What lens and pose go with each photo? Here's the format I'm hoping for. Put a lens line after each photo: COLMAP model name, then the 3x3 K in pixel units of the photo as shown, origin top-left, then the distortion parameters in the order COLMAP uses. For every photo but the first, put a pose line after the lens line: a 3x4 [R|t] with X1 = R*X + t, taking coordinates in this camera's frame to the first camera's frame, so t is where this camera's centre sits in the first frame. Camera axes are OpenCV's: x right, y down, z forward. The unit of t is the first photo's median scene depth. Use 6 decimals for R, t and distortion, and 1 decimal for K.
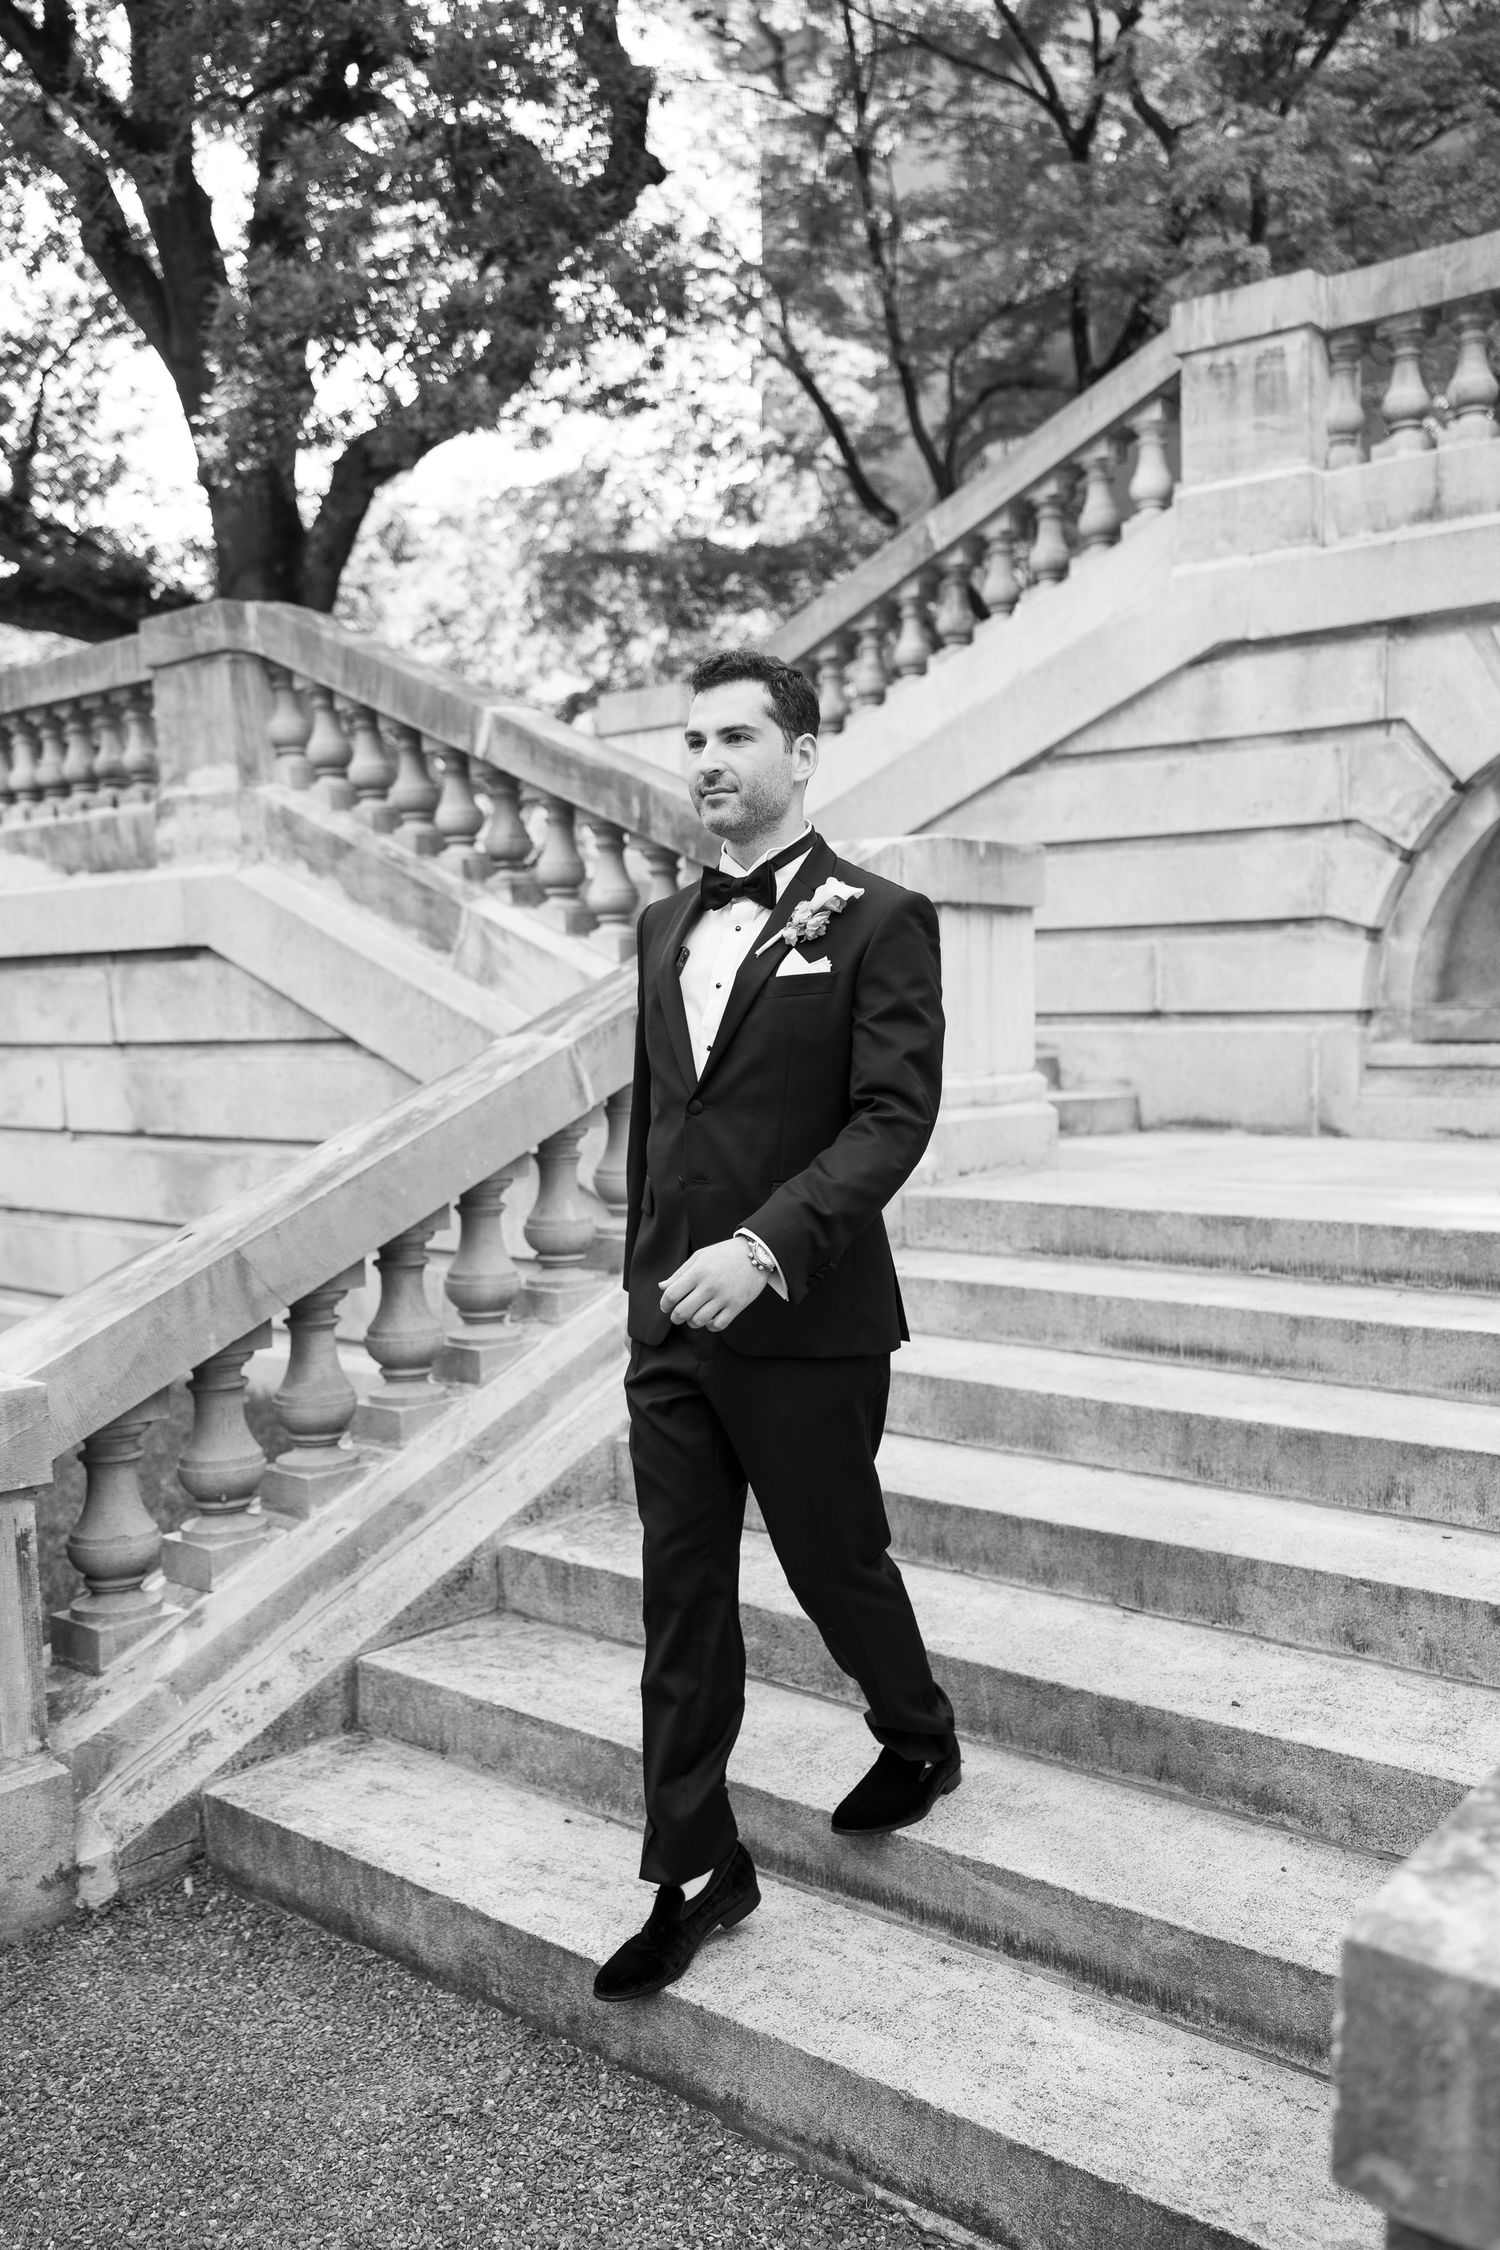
lens RADIAL K [[1900.0, 0, 759.8], [0, 1900.0, 1203.3], [0, 0, 1]] dist [0.003514, 0.005044]
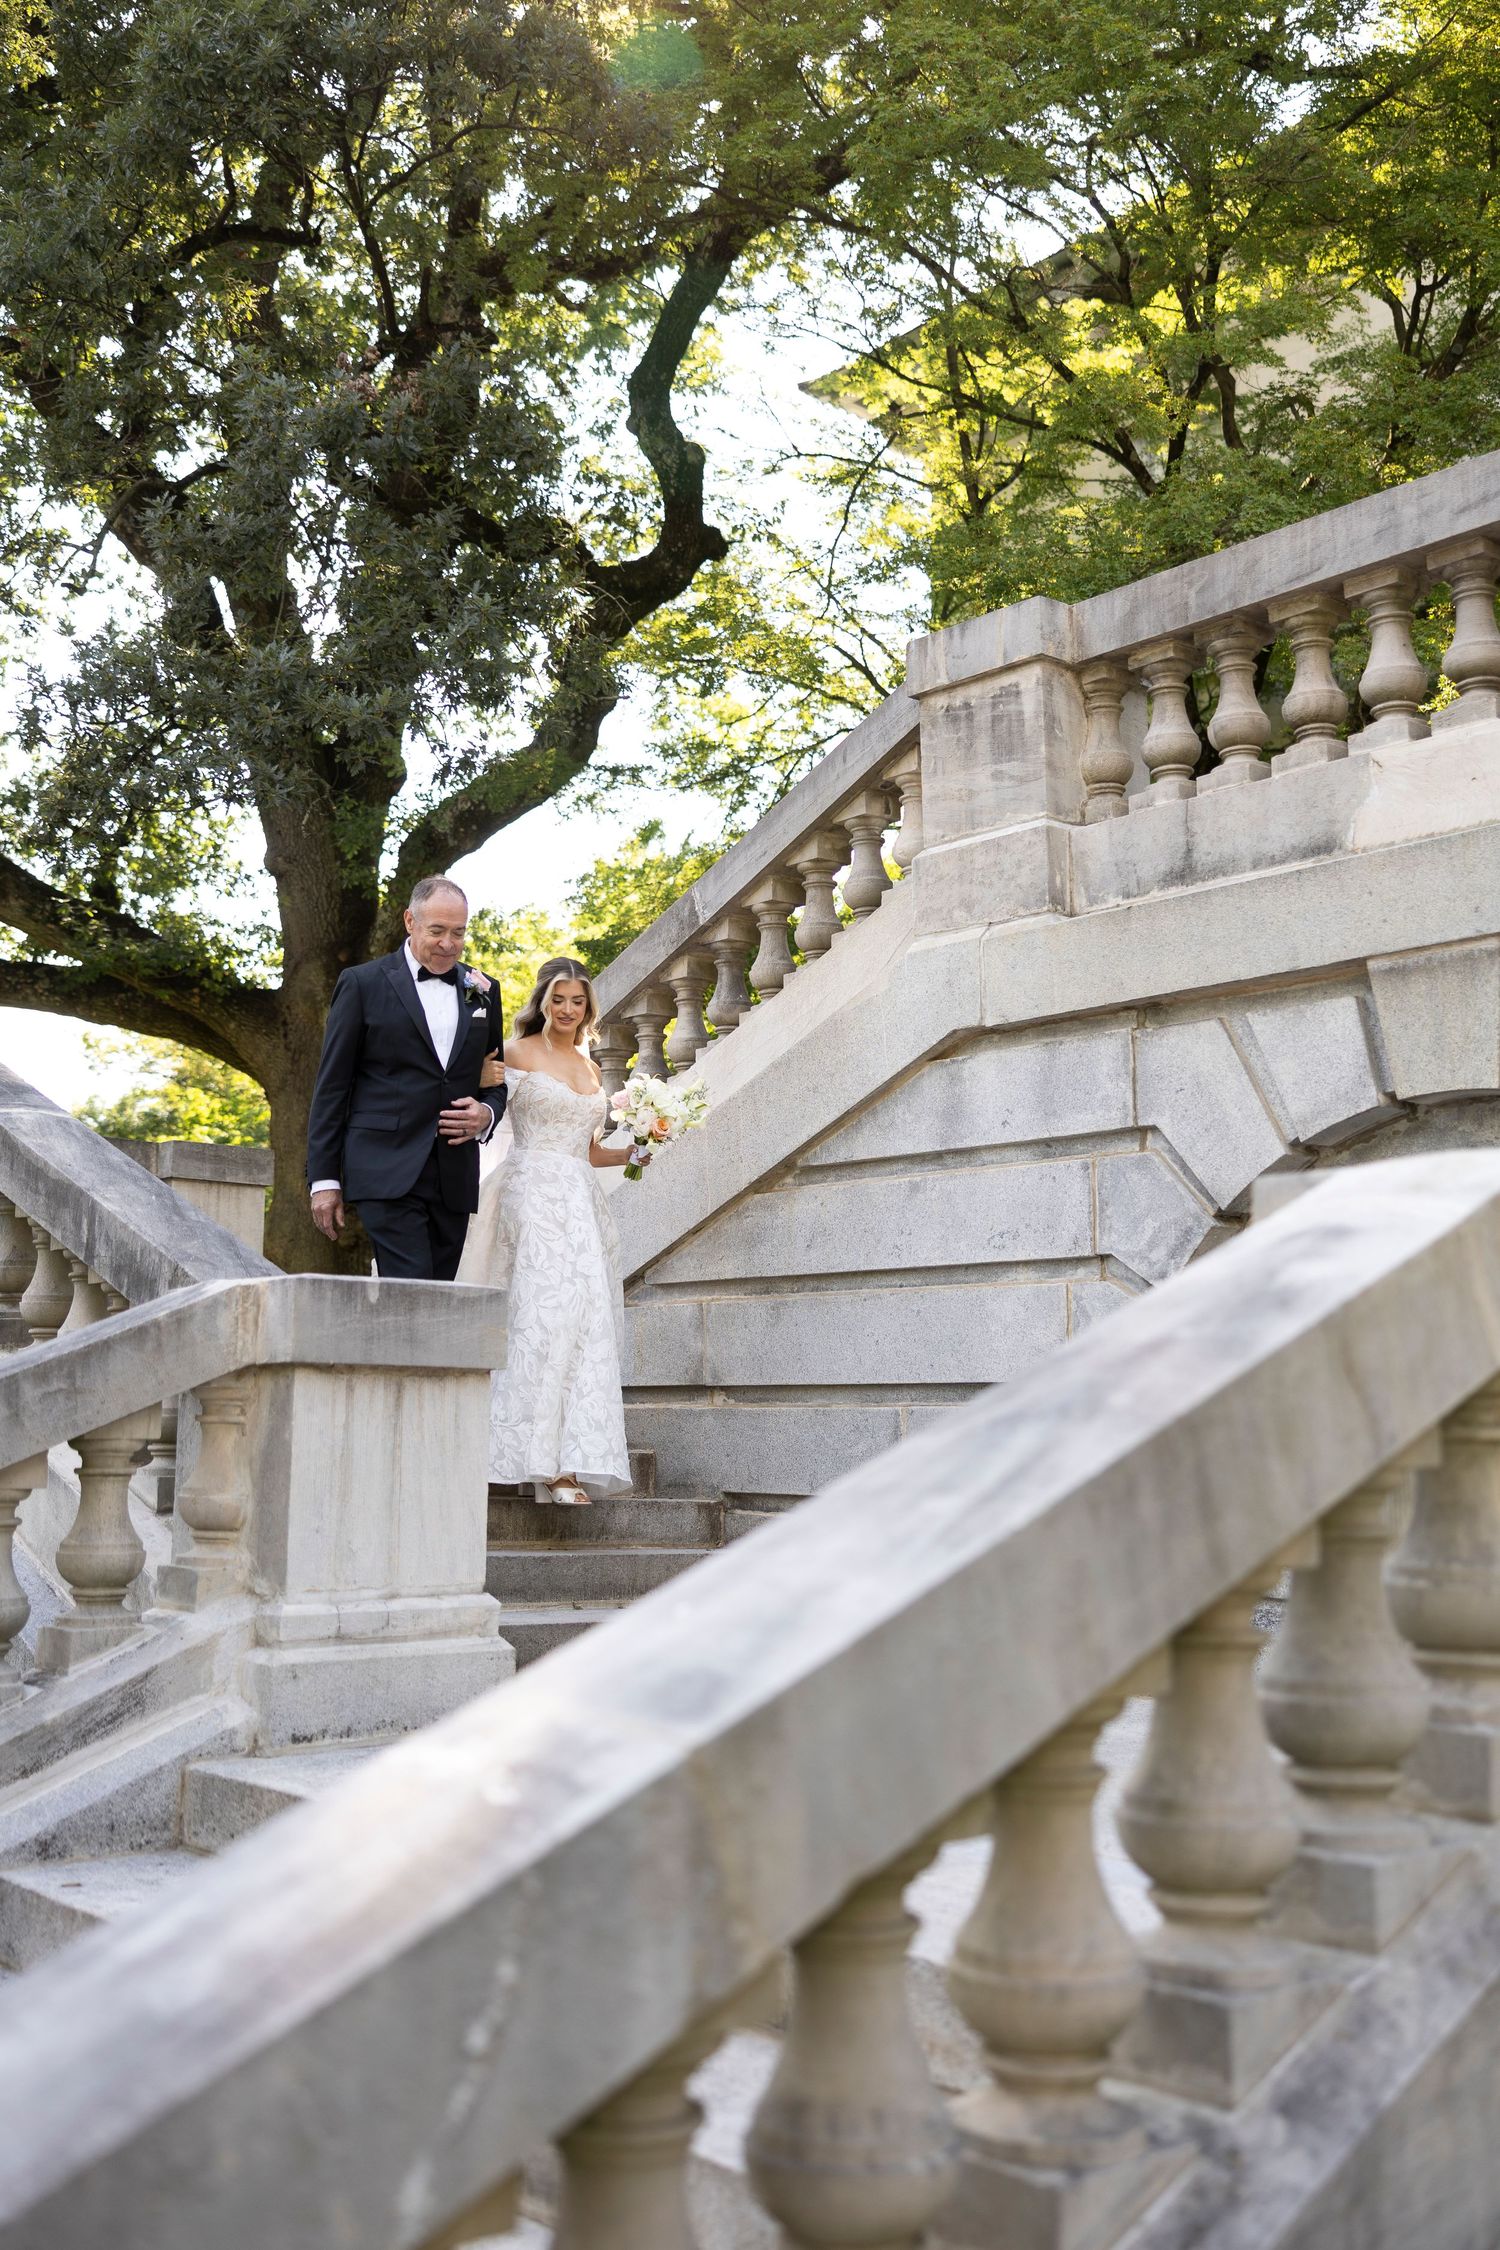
lens RADIAL K [[2174.2, 0, 750.0], [0, 2174.2, 1125.0], [0, 0, 1]] dist [0.013481, 0.007821]
pose [[0.987977, 0.005828, -0.154493, 0.307215], [-0.043006, 0.970208, -0.238424, -0.039648], [0.148501, 0.242201, 0.958794, 0.135424]]
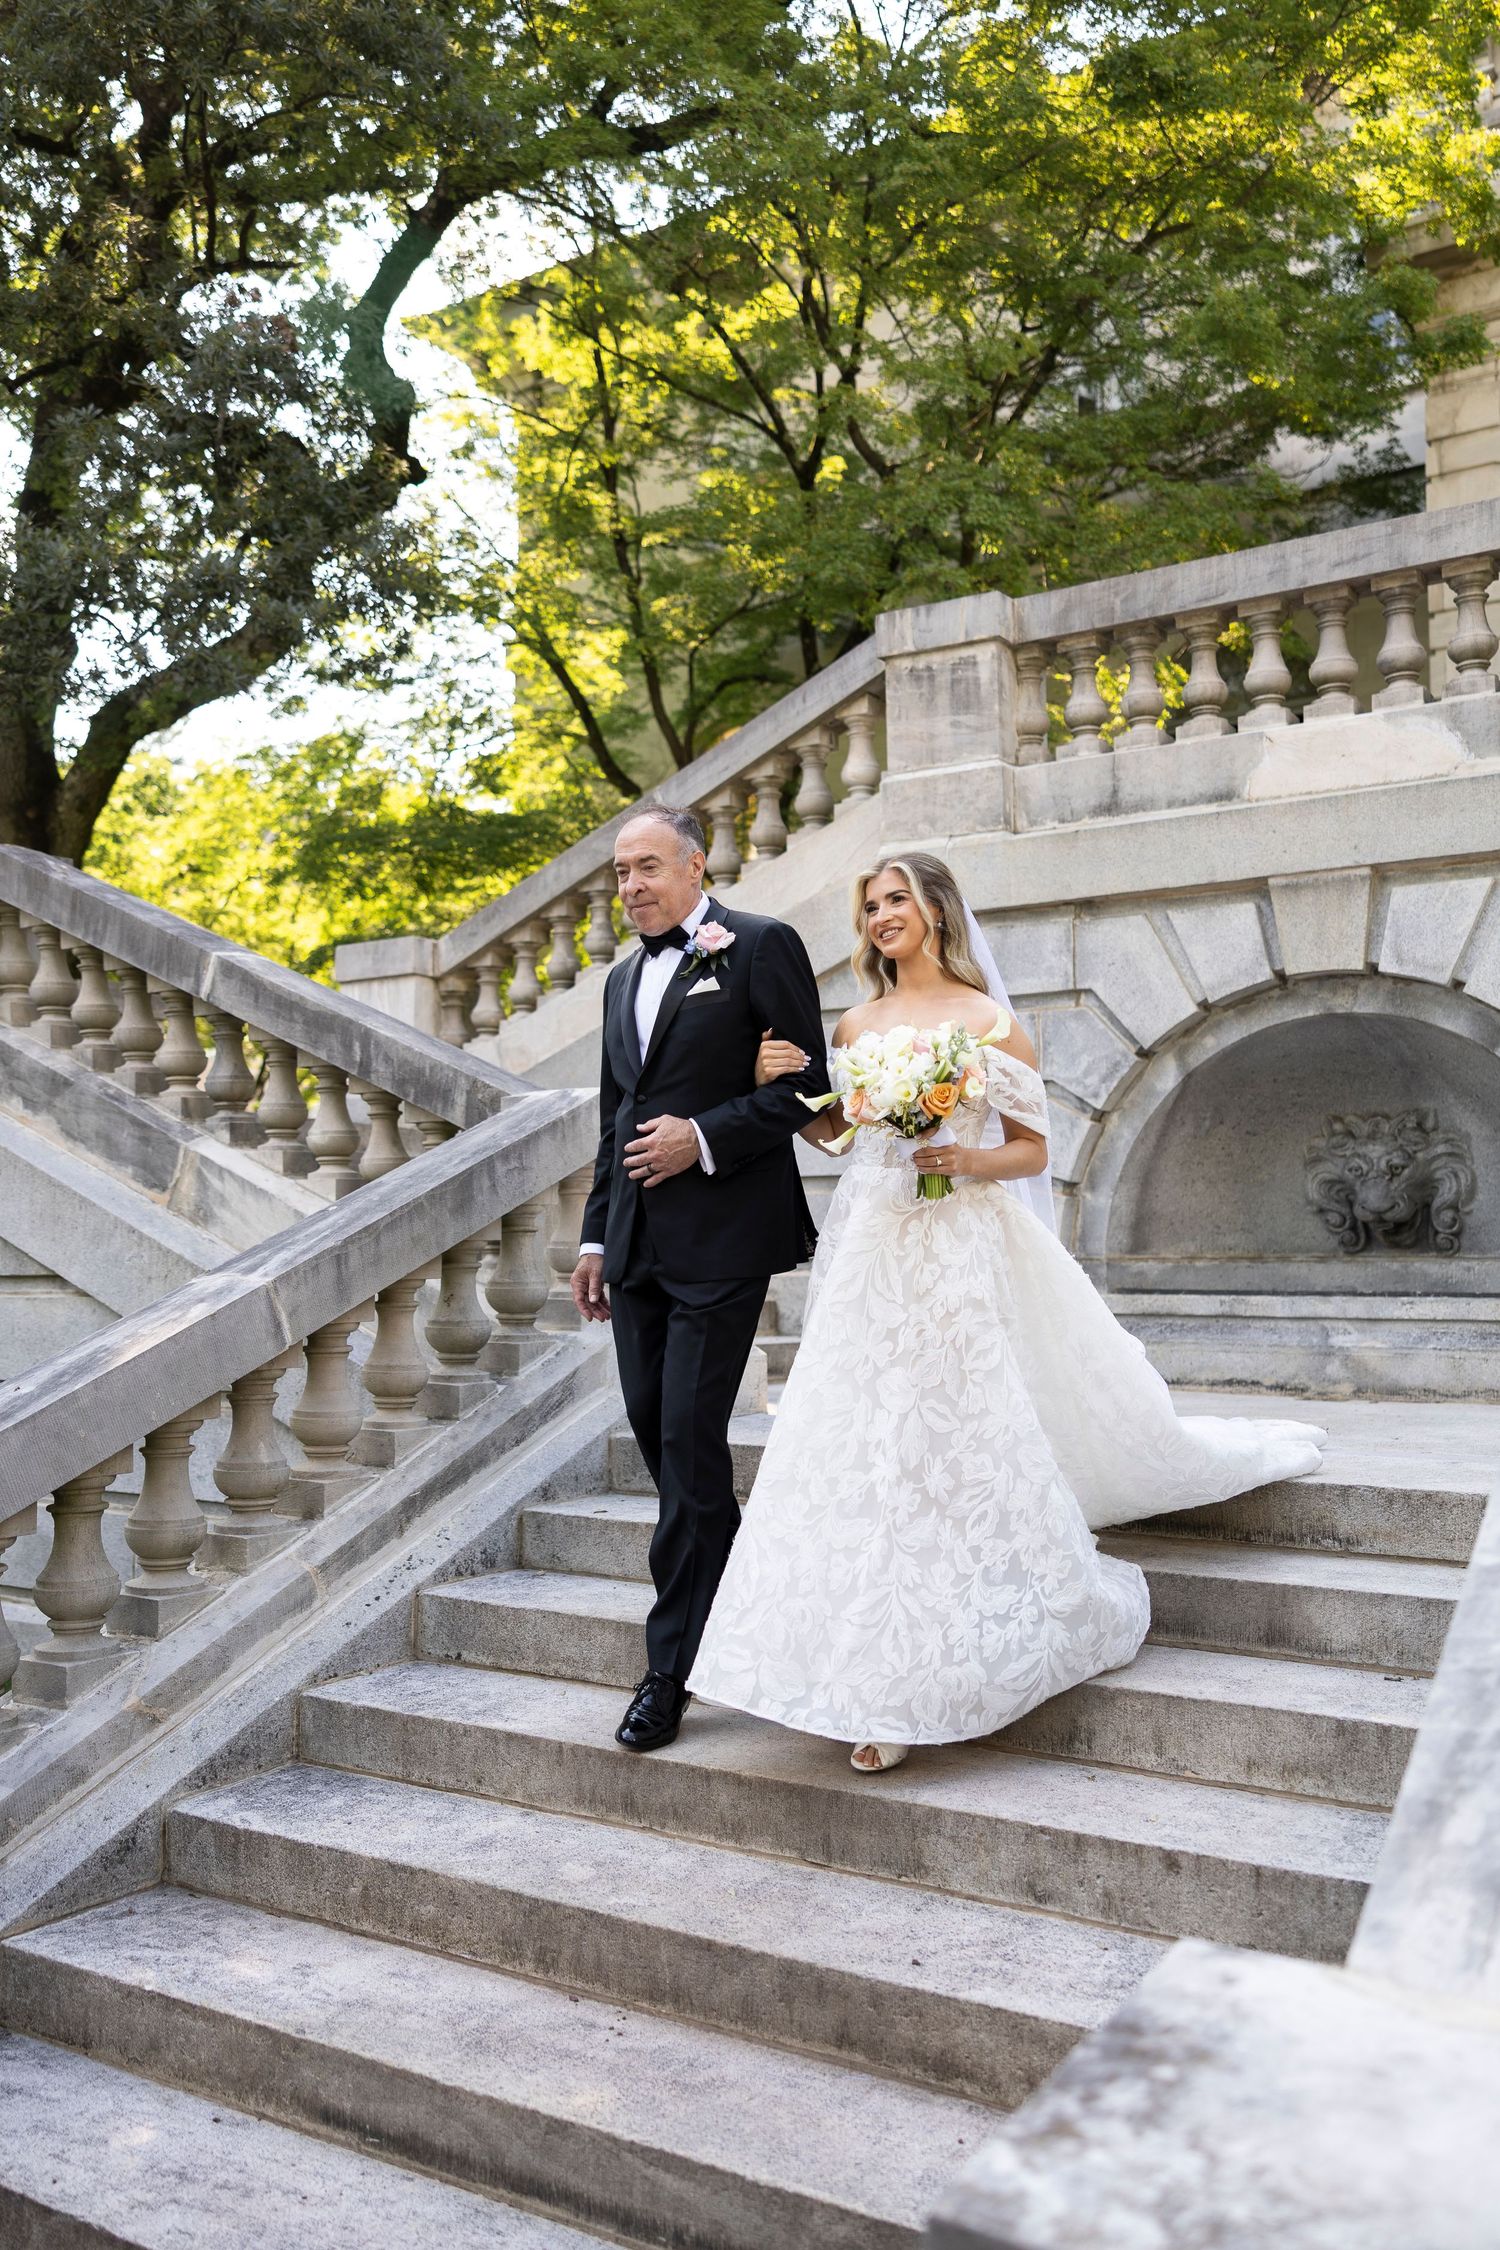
lens RADIAL K [[1875.3, 0, 739.0], [0, 1875.3, 1160.4], [0, 0, 1]] dist [0.003337, 0.004601]
pose [[0.992498, 0.019144, 0.120757, 0.015211], [-0.000586, 0.988399, -0.151876, 0.000936], [-0.122263, 0.150666, 0.980995, 0.000869]]
